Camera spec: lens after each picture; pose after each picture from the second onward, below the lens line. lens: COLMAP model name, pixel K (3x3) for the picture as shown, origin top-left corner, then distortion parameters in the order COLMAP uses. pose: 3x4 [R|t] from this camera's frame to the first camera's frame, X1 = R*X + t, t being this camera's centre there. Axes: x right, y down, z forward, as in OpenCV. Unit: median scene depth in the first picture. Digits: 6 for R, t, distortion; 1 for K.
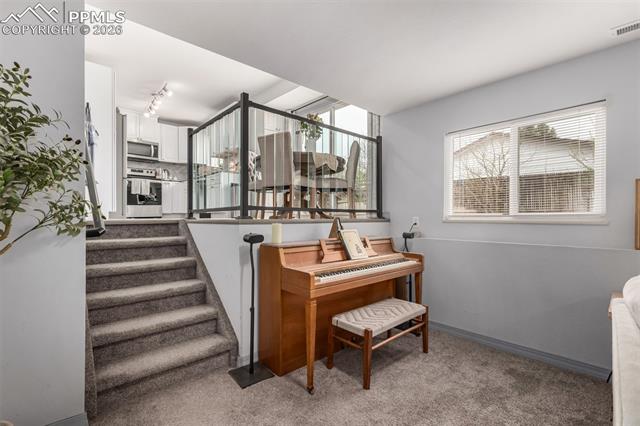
lens RADIAL K [[299.2, 0, 318.8], [0, 299.2, 215.5], [0, 0, 1]] dist [-0.026264, 0.001897]
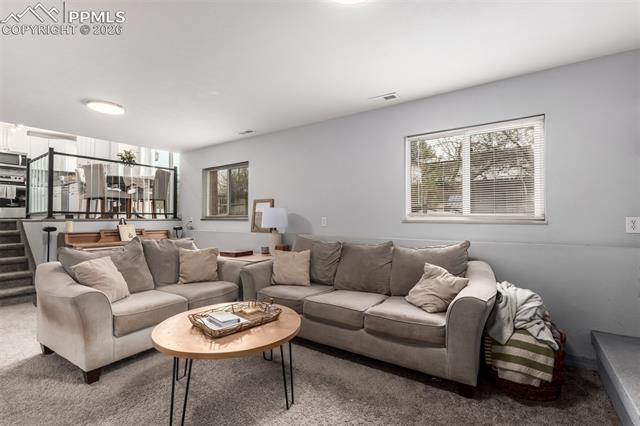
lens RADIAL K [[299.2, 0, 322.2], [0, 299.2, 210.8], [0, 0, 1]] dist [-0.026264, 0.001897]
pose [[0.972921, 0.004667, 0.231093, 0.505486], [-0.000006, 0.999797, -0.020165, 0.000338], [-0.231140, 0.019618, 0.972723, -0.579757]]
